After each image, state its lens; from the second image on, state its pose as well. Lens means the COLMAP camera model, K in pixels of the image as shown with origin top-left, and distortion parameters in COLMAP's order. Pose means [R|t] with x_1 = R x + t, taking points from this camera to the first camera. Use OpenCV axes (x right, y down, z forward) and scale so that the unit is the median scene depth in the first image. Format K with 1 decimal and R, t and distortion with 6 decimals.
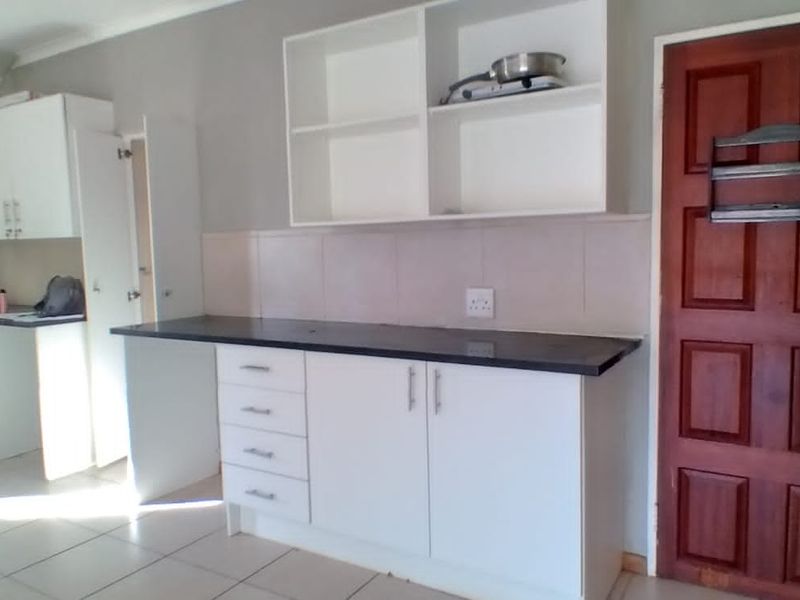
lens RADIAL K [[643.4, 0, 400.3], [0, 643.4, 305.5], [0, 0, 1]] dist [0.004928, 0.002081]
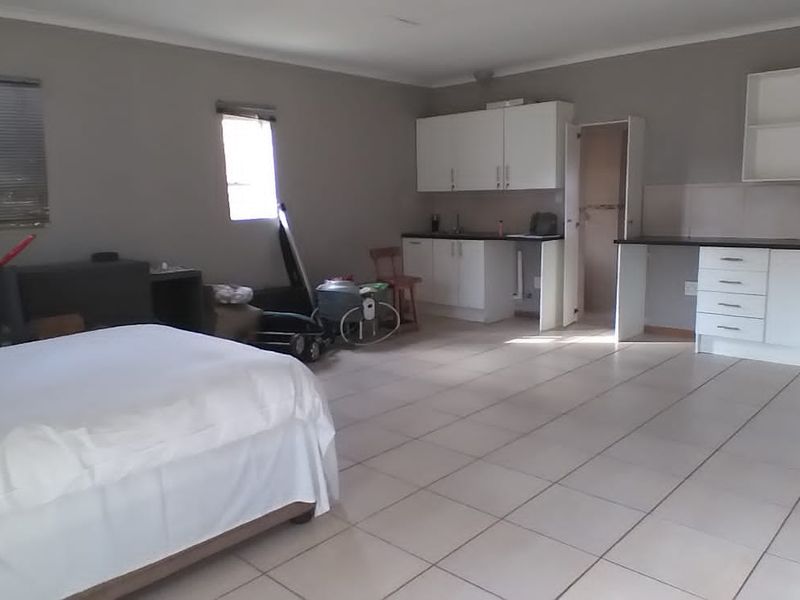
lens RADIAL K [[635.4, 0, 400.0], [0, 635.4, 300.0], [0, 0, 1]] dist [-0.006449, -0.007920]
pose [[0.979428, 0.031561, -0.199309, -0.732272], [-0.017752, 0.997340, 0.070692, 0.094300], [0.201010, -0.065700, 0.977383, -0.909390]]
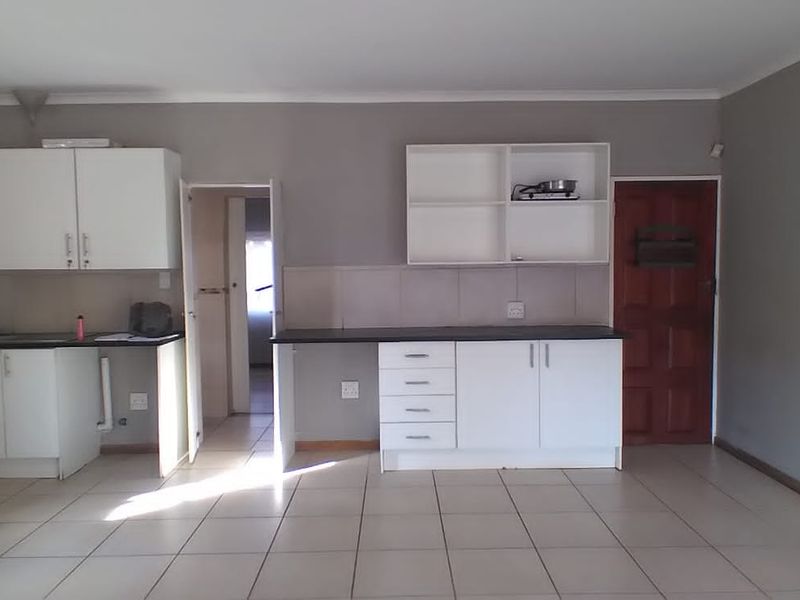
lens RADIAL K [[635.4, 0, 400.0], [0, 635.4, 300.0], [0, 0, 1]] dist [-0.006449, -0.007920]
pose [[0.841246, -0.017902, 0.540355, -1.007079], [0.042603, 0.998539, -0.033245, 0.010848], [-0.538971, 0.050988, 0.840780, -0.264479]]
